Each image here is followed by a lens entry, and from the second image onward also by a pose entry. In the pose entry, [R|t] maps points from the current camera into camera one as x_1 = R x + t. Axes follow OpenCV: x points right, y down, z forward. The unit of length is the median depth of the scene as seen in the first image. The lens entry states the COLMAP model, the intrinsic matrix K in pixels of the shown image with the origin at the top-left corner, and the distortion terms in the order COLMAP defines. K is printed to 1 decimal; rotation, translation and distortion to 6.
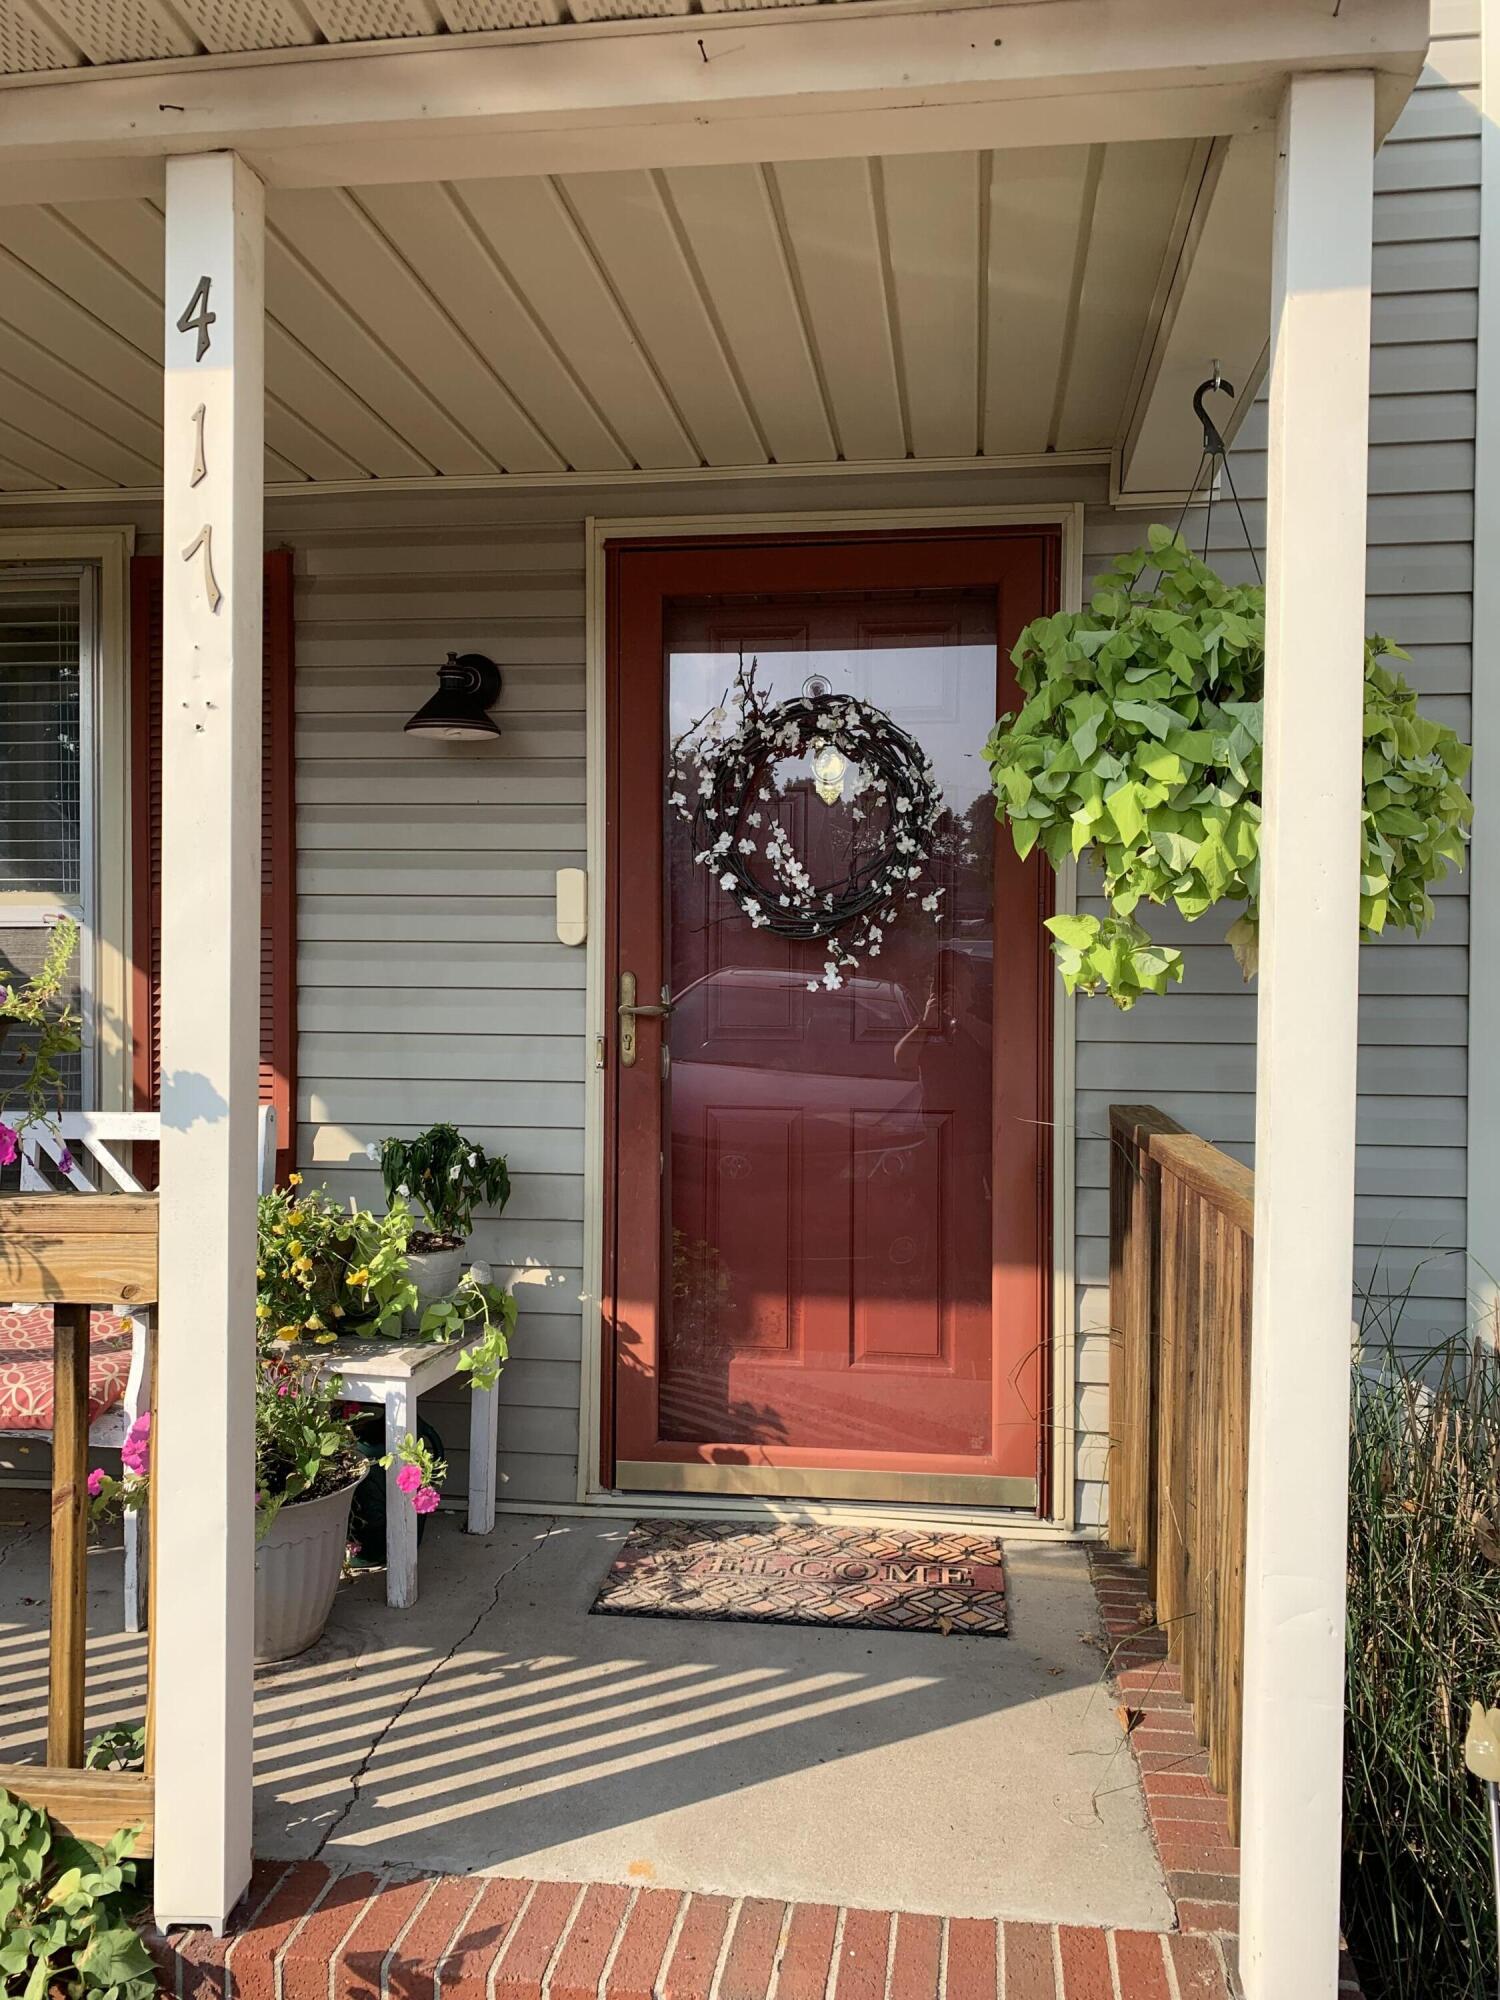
lens RADIAL K [[1502.9, 0, 752.7], [0, 1502.9, 980.9], [0, 0, 1]] dist [0.012932, -0.013982]
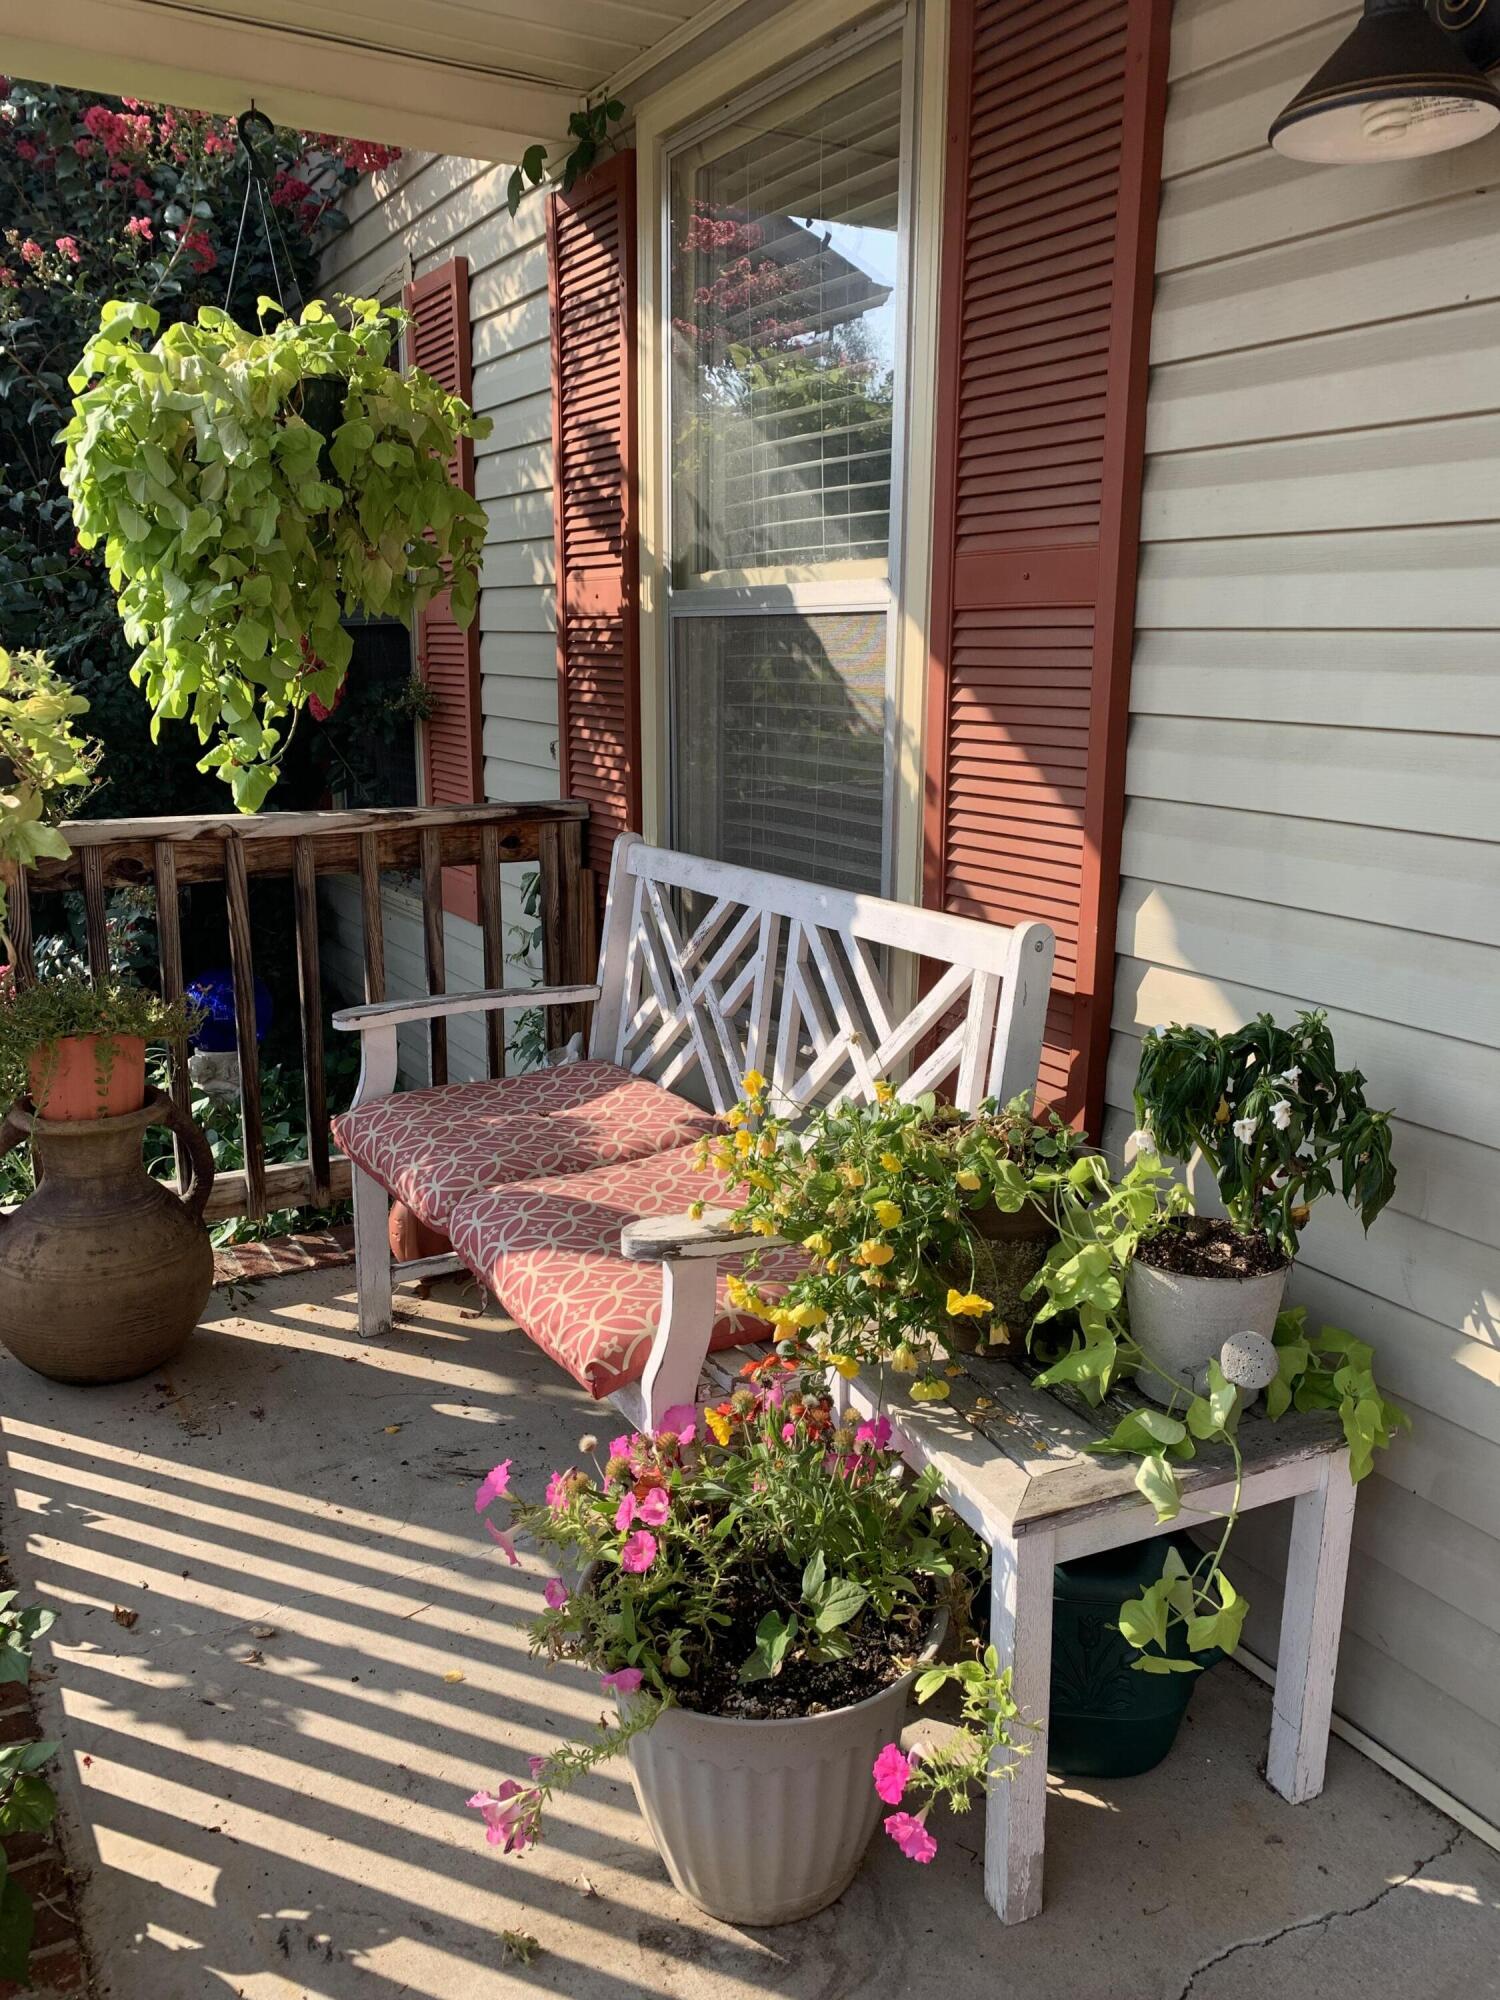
lens RADIAL K [[1502.9, 0, 752.7], [0, 1502.9, 980.9], [0, 0, 1]] dist [0.012932, -0.013982]
pose [[0.627432, 0.166200, -0.760728, 0.051007], [-0.017454, 0.979713, 0.199646, -0.008743], [0.778475, -0.111986, 0.617604, 0.546444]]
